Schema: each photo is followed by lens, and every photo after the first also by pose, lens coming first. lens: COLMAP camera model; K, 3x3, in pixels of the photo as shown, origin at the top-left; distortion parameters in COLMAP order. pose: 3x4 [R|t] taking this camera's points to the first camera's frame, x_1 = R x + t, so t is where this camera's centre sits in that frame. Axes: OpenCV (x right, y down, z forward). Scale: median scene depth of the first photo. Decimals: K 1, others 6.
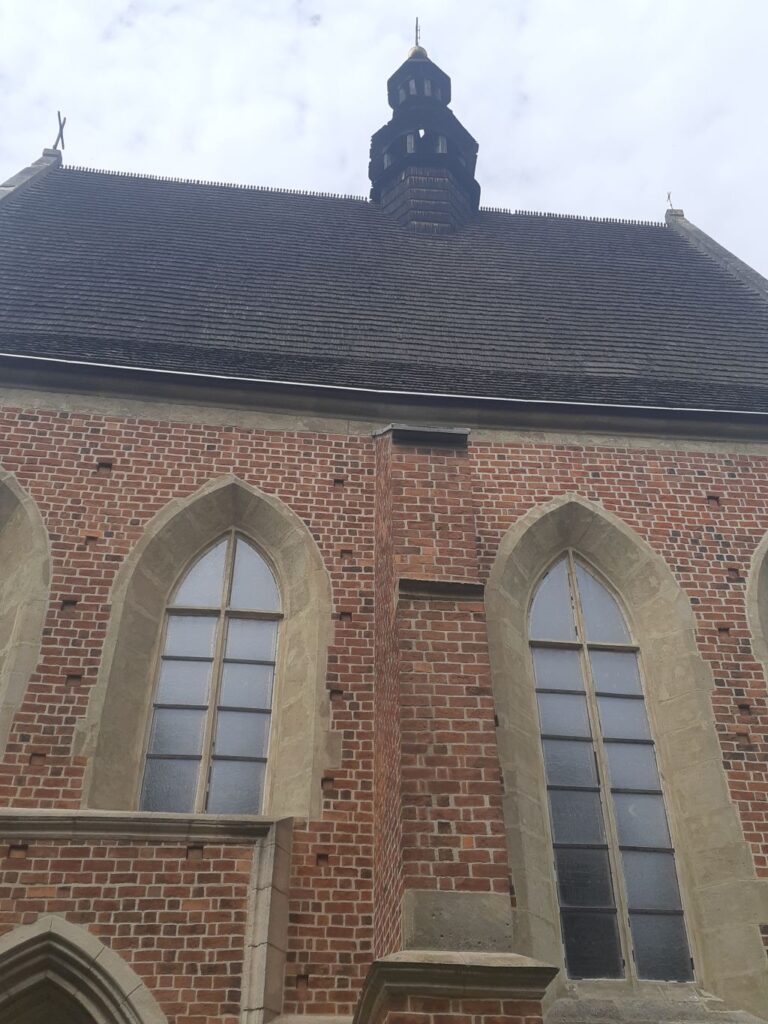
lens RADIAL K [[997.1, 0, 395.7], [0, 997.1, 511.3], [0, 0, 1]] dist [0.158091, -0.367974]
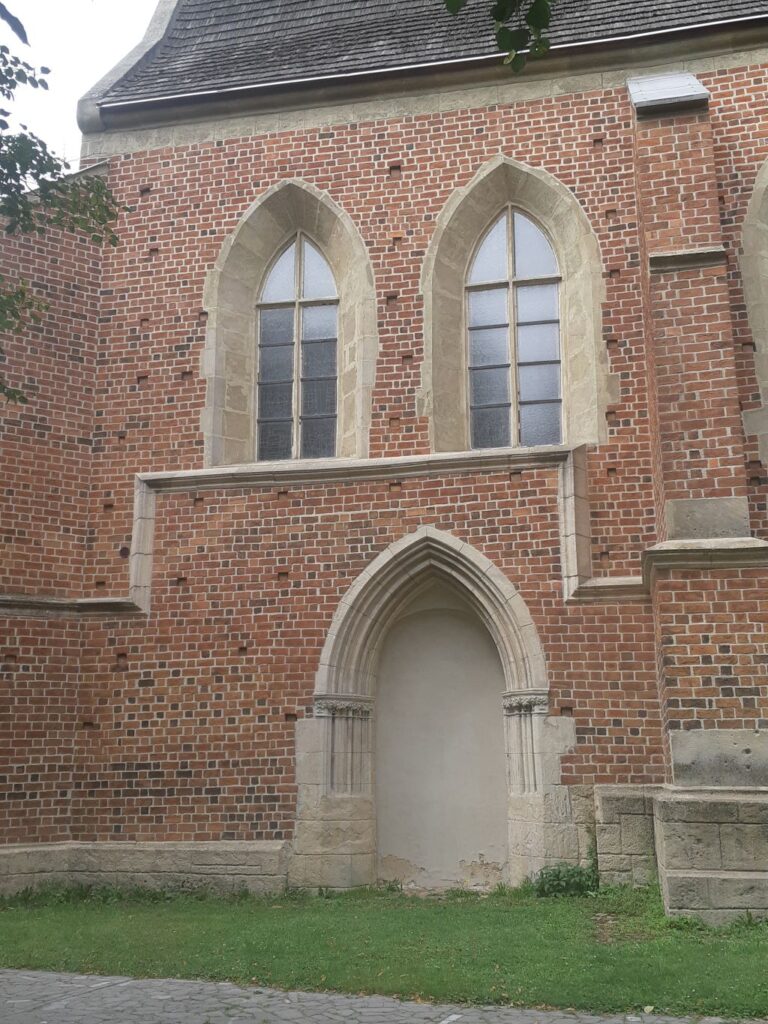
lens RADIAL K [[997.1, 0, 395.7], [0, 997.1, 511.3], [0, 0, 1]] dist [0.158091, -0.367974]
pose [[0.944592, -0.069413, -0.320823, 0.073505], [0.195183, 0.904597, 0.378957, -0.152822], [0.263911, -0.420579, 0.868023, -0.223685]]
